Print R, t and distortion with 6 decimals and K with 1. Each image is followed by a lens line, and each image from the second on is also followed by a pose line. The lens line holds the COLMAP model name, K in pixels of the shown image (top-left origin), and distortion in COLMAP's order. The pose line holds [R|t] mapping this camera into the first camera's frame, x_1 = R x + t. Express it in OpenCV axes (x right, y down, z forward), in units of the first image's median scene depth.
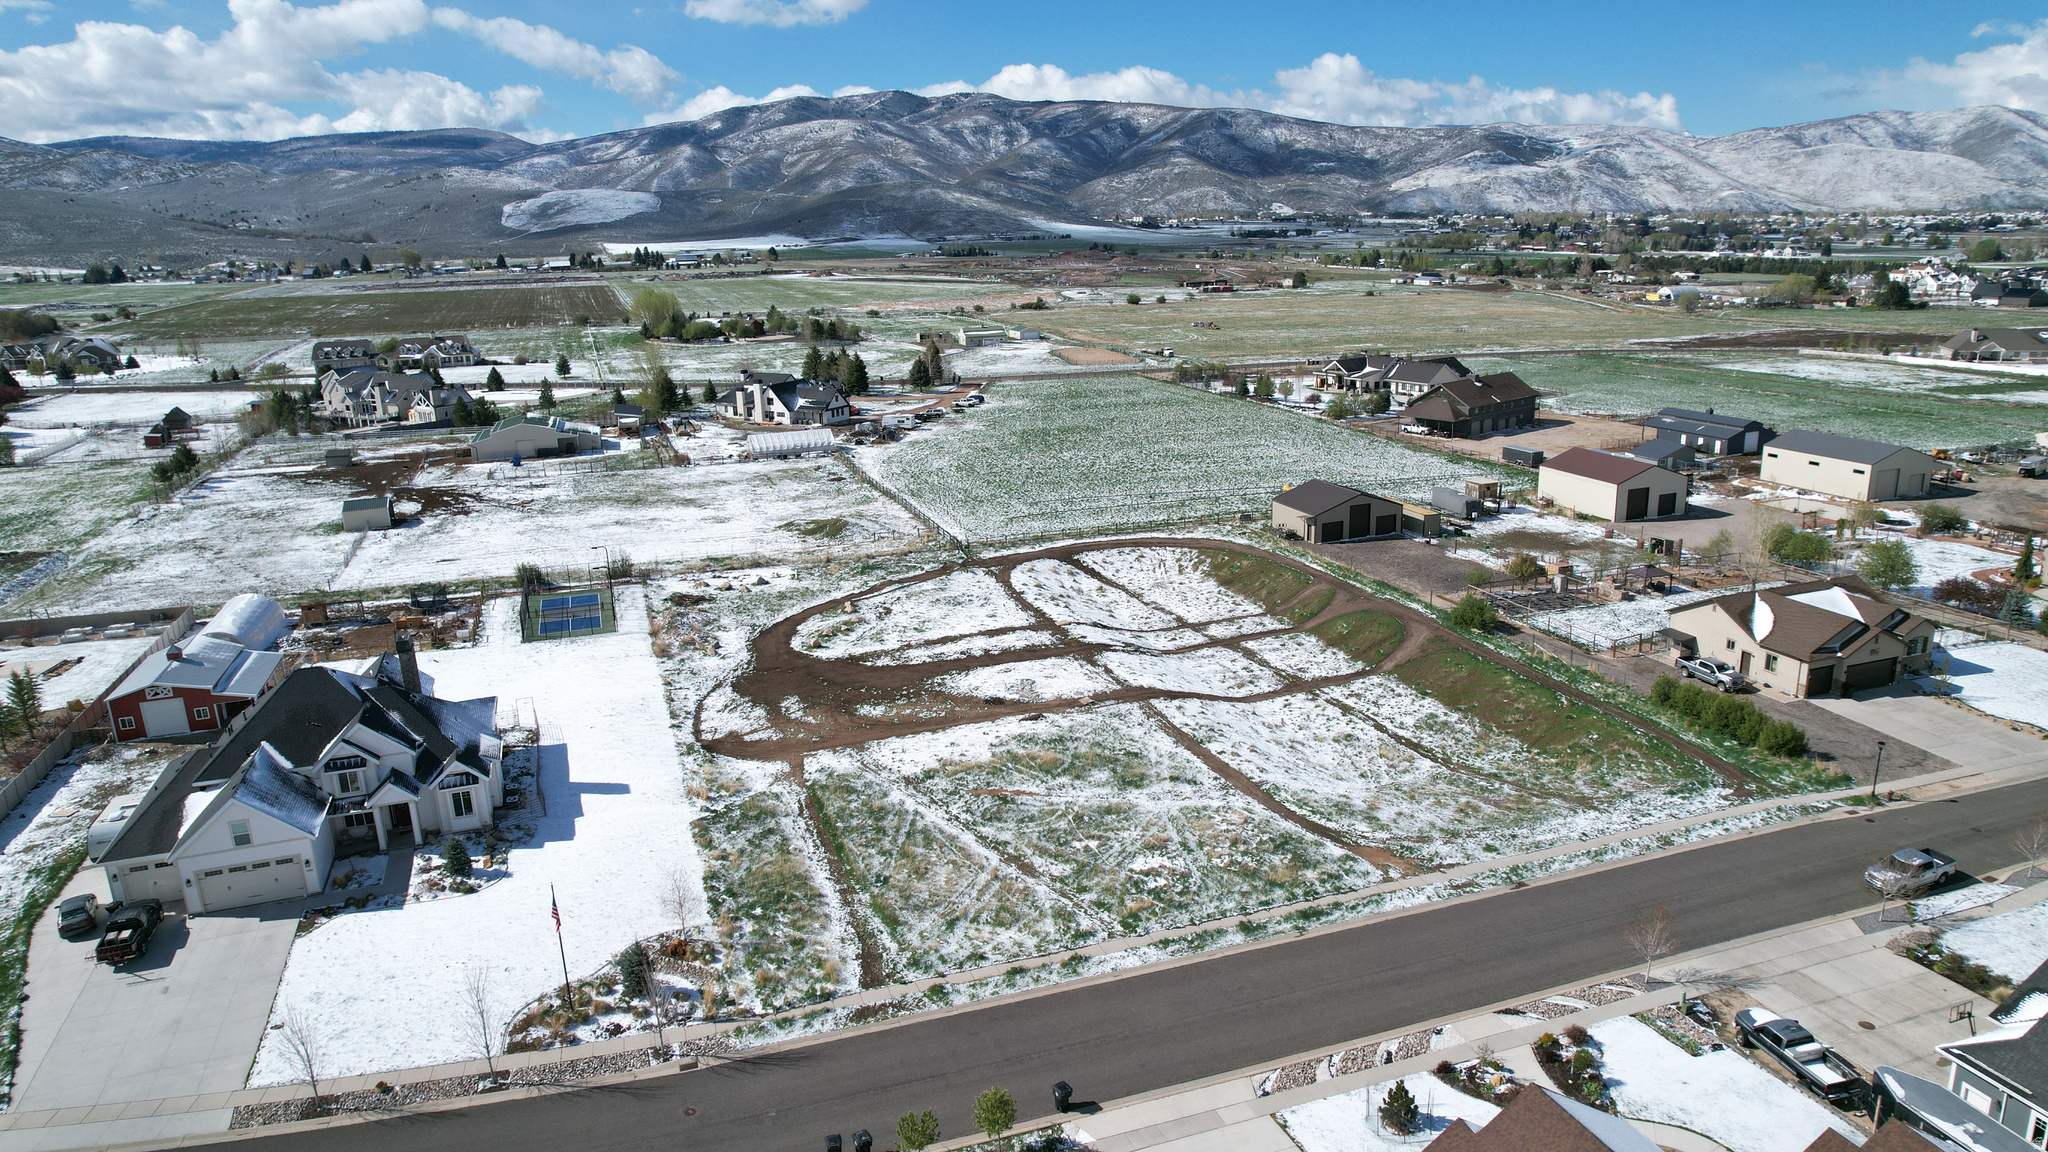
lens RADIAL K [[1307.9, 0, 1029.0], [0, 1307.9, 580.3], [0, 0, 1]] dist [-0.073474, 0.063931]
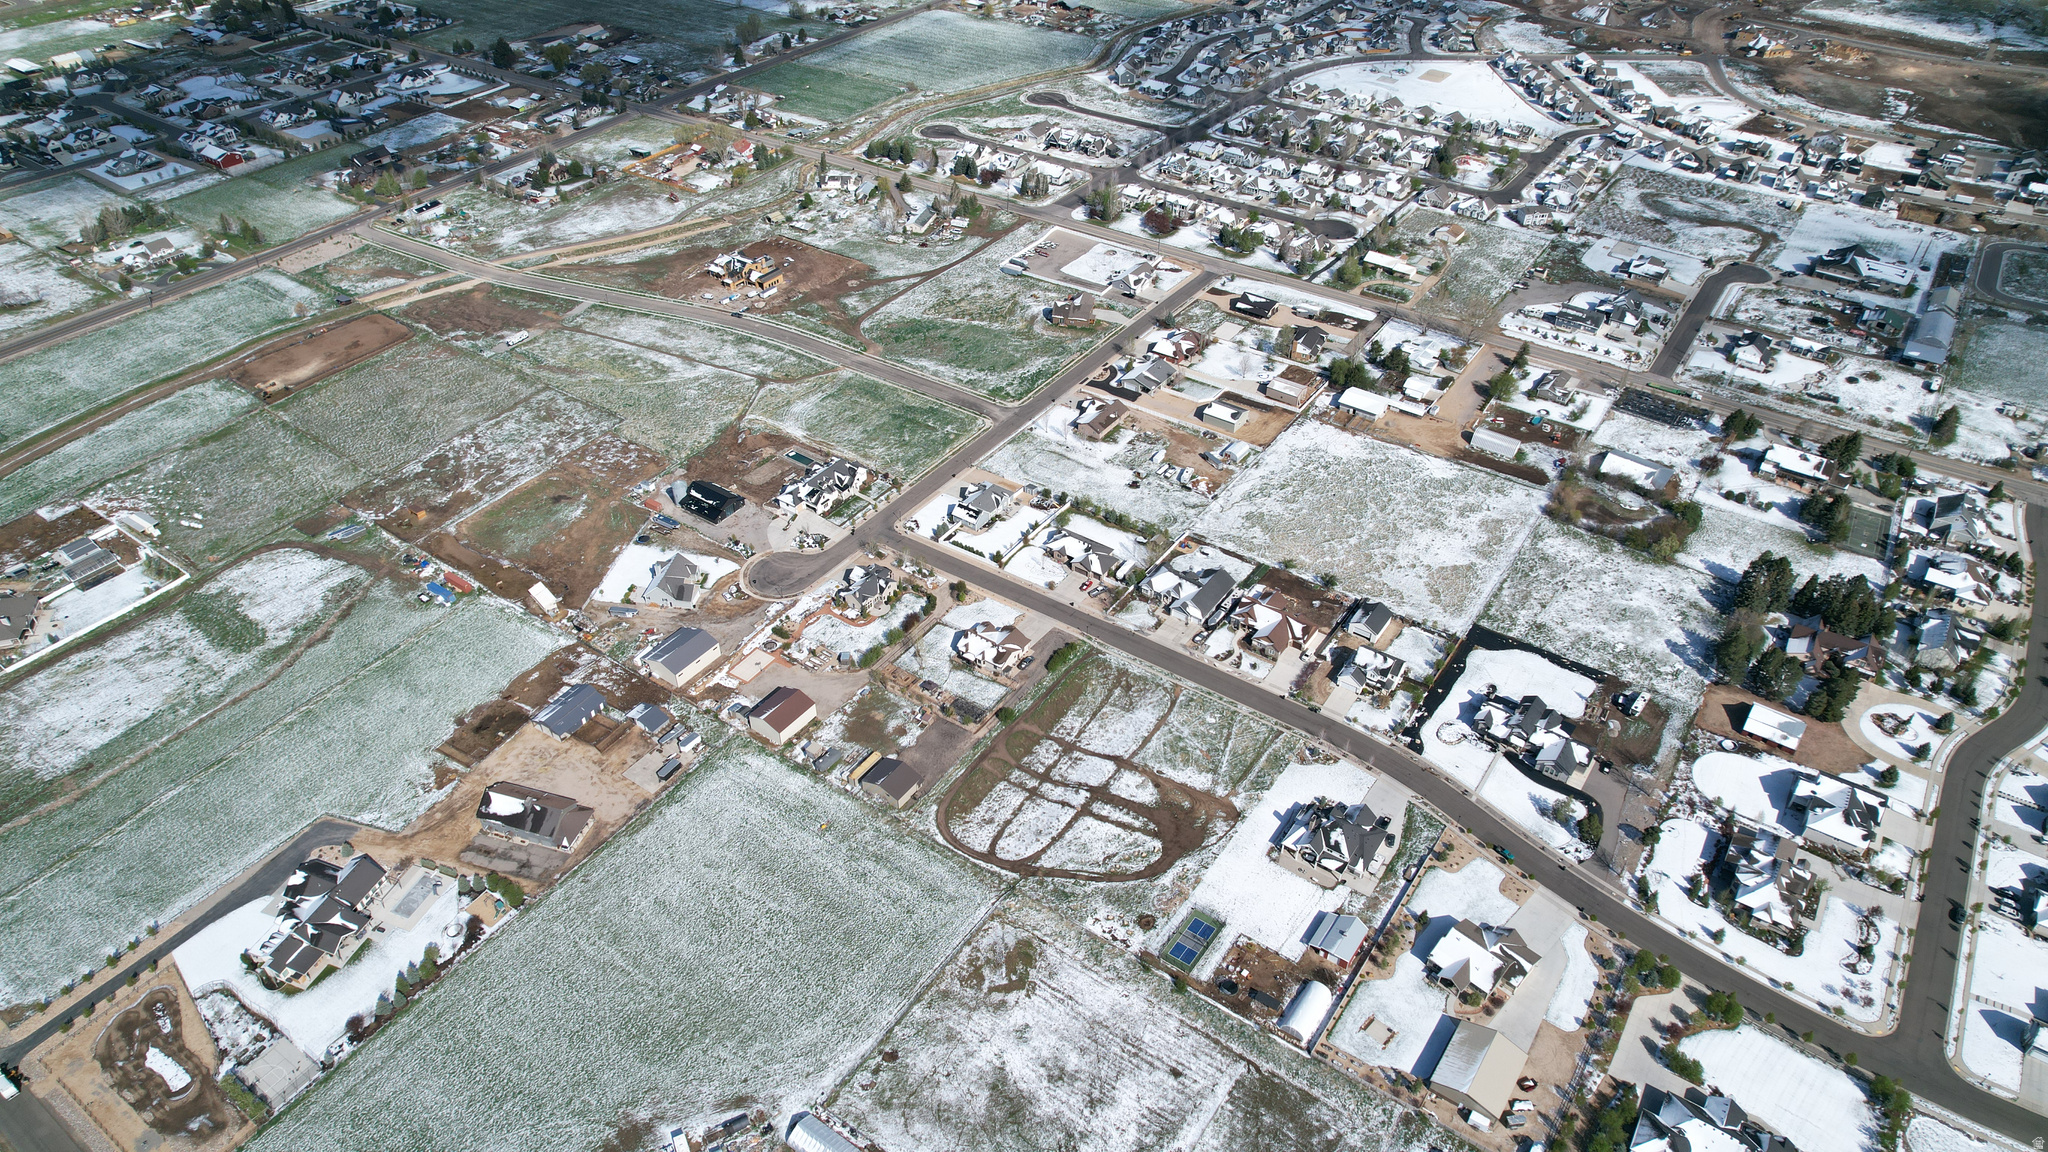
lens RADIAL K [[1307.9, 0, 1029.0], [0, 1307.9, 580.3], [0, 0, 1]] dist [-0.073474, 0.063931]
pose [[-0.579269, -0.496904, 0.646168, -1.424428], [0.228727, 0.661780, 0.713955, -2.230066], [-0.782388, 0.561369, -0.269693, 1.541419]]
